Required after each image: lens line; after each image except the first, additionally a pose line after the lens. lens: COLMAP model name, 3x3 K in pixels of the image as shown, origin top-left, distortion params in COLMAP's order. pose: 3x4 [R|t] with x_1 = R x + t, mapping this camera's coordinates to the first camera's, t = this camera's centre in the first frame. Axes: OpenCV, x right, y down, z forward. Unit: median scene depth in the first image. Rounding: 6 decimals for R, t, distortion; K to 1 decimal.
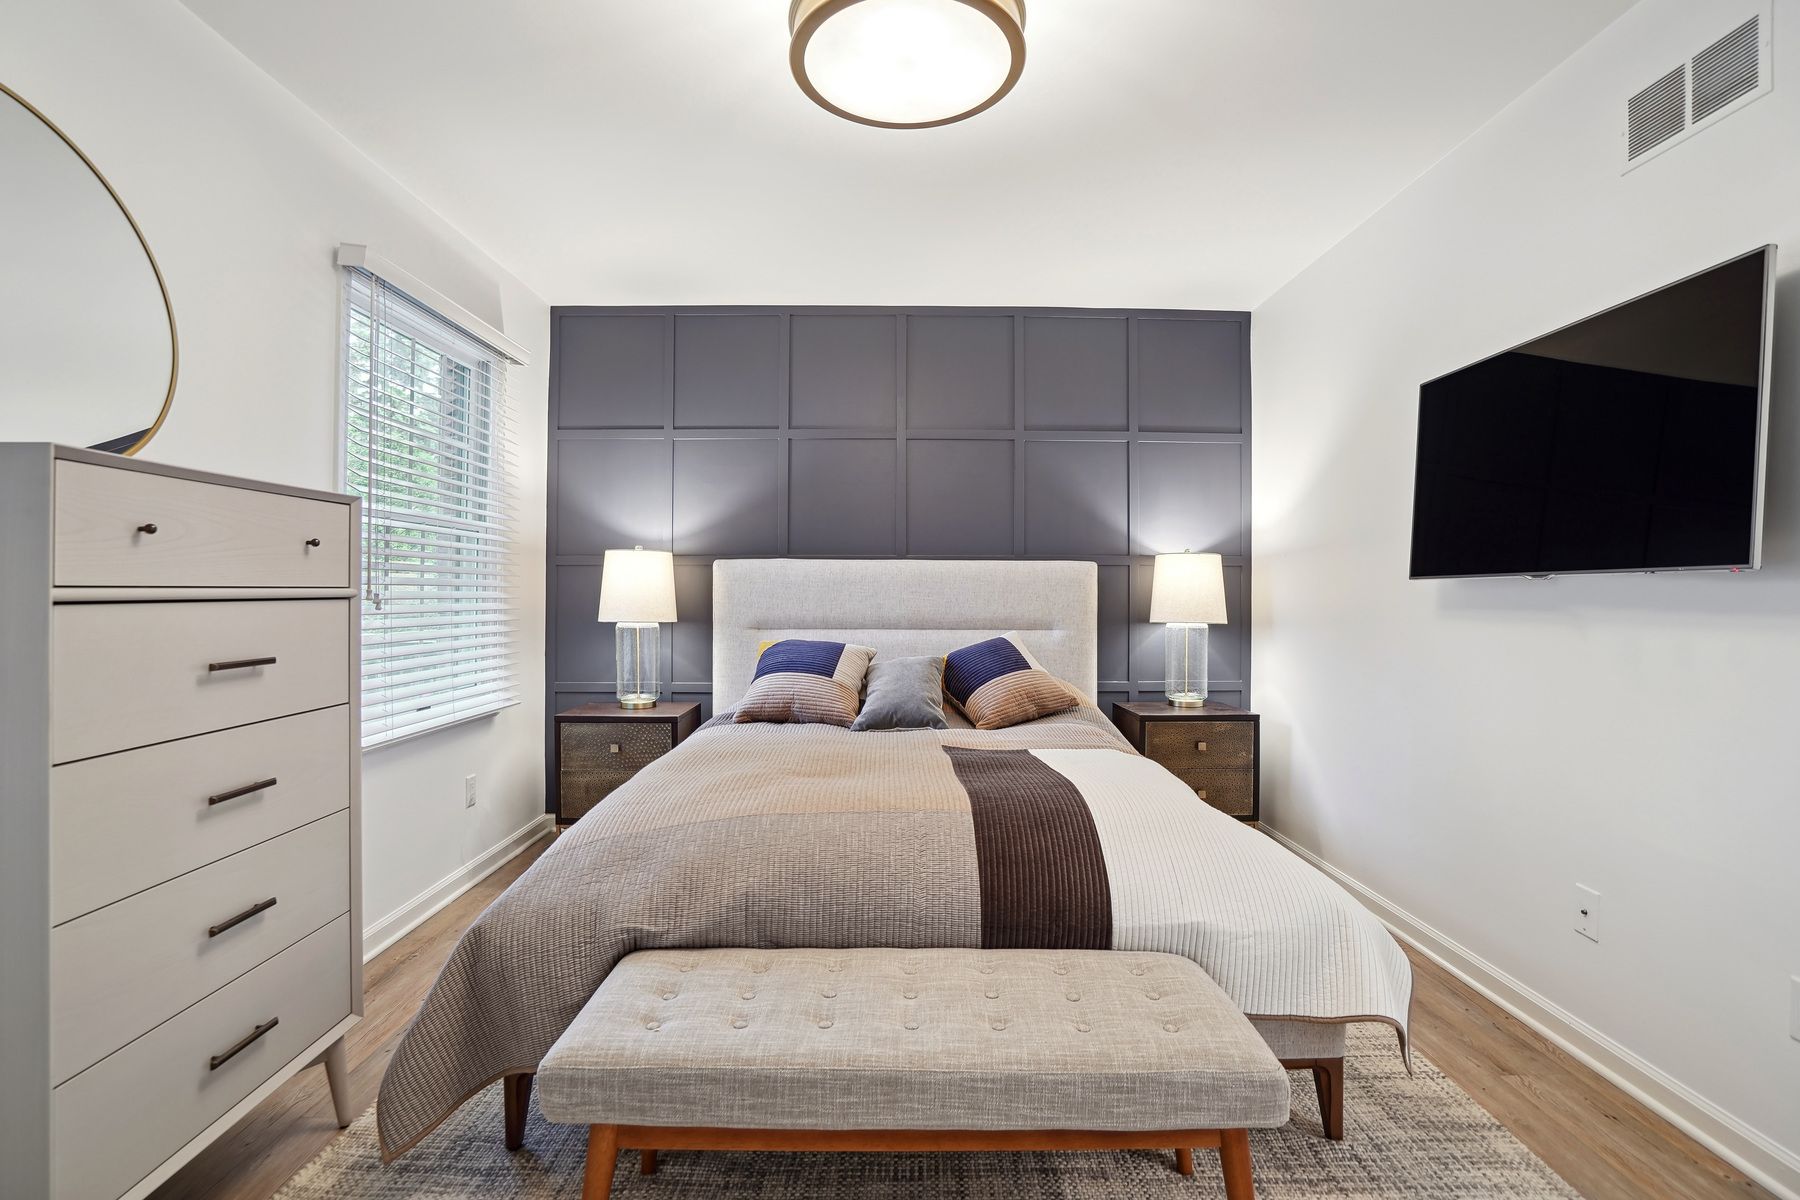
lens RADIAL K [[854.9, 0, 879.9], [0, 854.9, 602.9], [0, 0, 1]] dist [-0.059143, 0.021198]
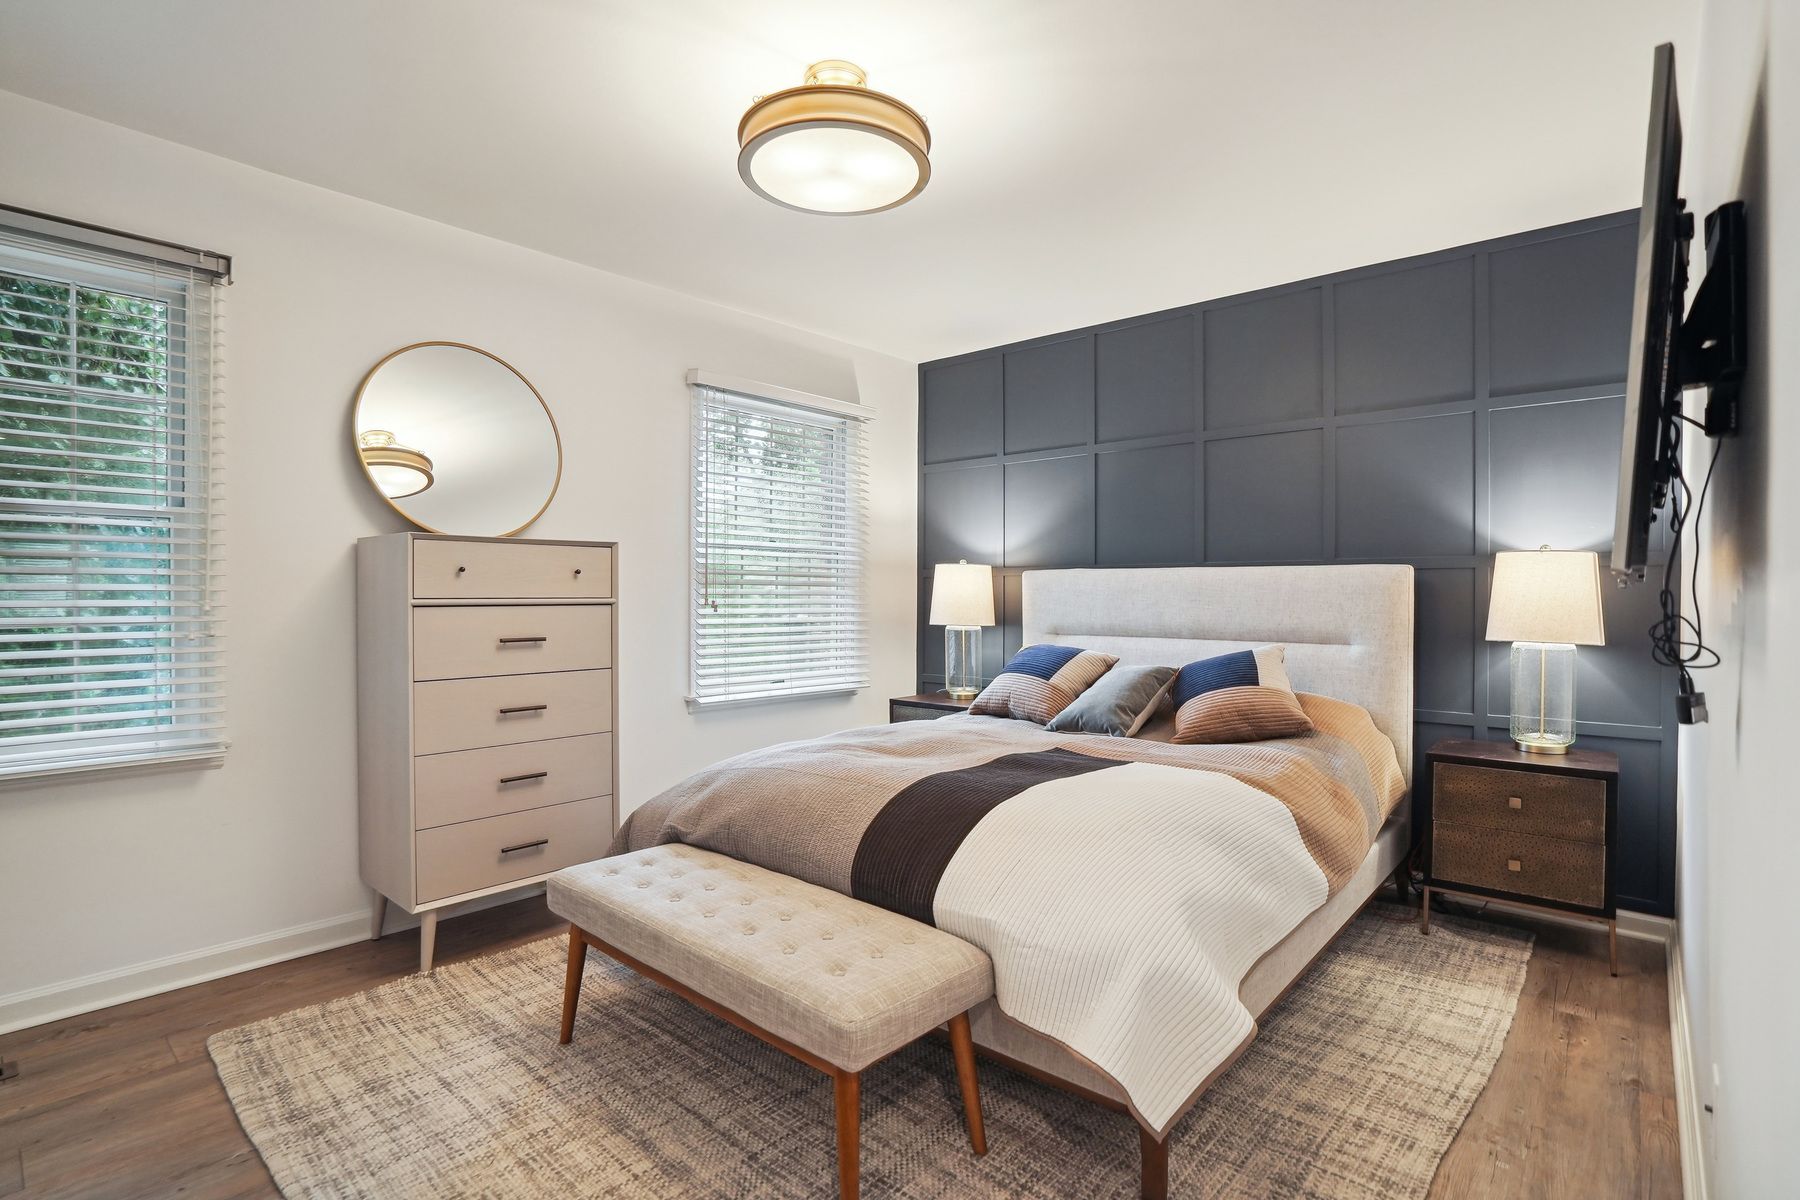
lens RADIAL K [[854.9, 0, 879.9], [0, 854.9, 602.9], [0, 0, 1]] dist [-0.059143, 0.021198]
pose [[0.742749, 0.004419, -0.669556, 0.419789], [-0.009053, 0.999953, -0.003442, -0.003468], [0.669509, 0.008618, 0.742754, 0.053690]]
